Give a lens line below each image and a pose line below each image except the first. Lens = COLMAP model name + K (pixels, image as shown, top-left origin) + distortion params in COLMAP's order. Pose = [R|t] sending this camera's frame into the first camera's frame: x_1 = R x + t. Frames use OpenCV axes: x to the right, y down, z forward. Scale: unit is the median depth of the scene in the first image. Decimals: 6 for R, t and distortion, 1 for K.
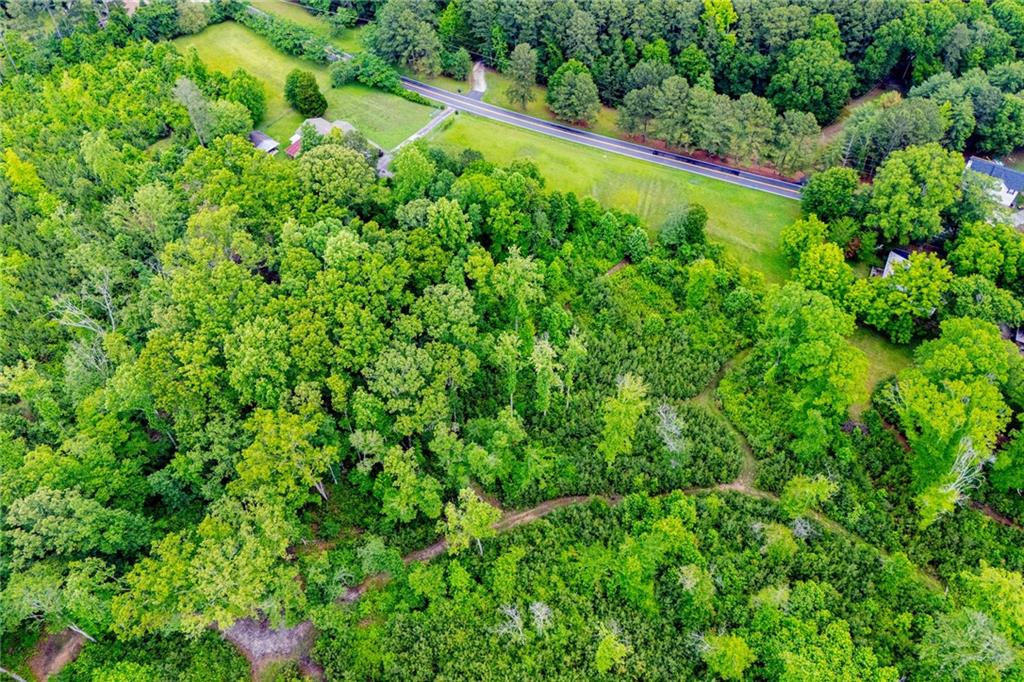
lens RADIAL K [[748.9, 0, 511.3], [0, 748.9, 296.5], [0, 0, 1]] dist [0.067478, -0.062187]
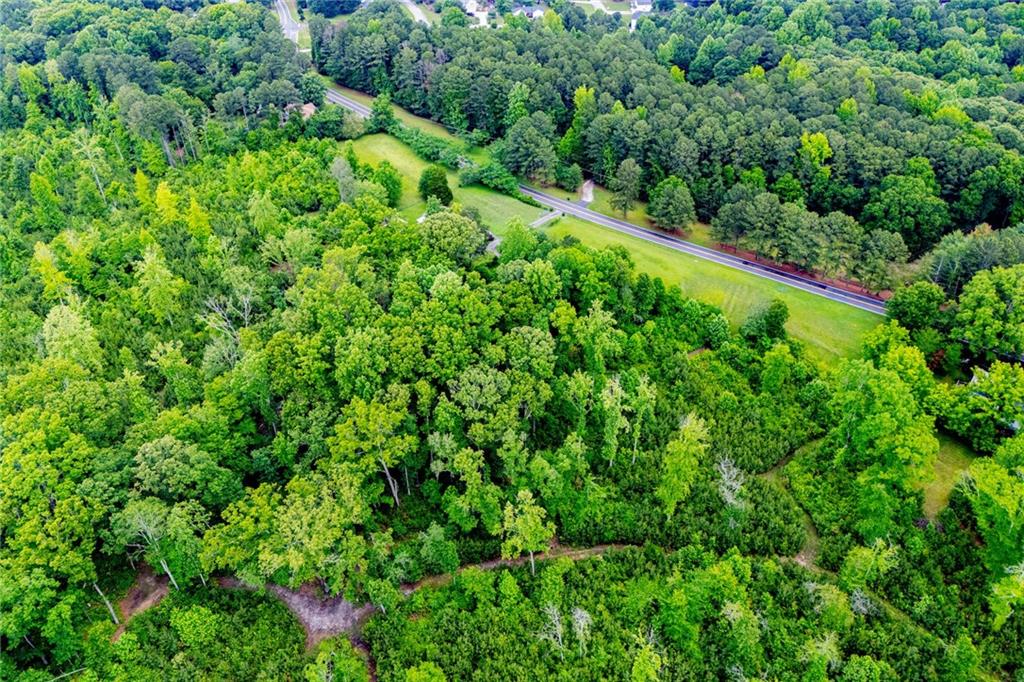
lens RADIAL K [[748.9, 0, 511.3], [0, 748.9, 296.5], [0, 0, 1]] dist [0.067478, -0.062187]
pose [[0.983798, 0.100614, -0.148384, 0.039115], [-0.130407, 0.969574, -0.207171, 0.158768], [0.123025, 0.223165, 0.966986, -0.079193]]
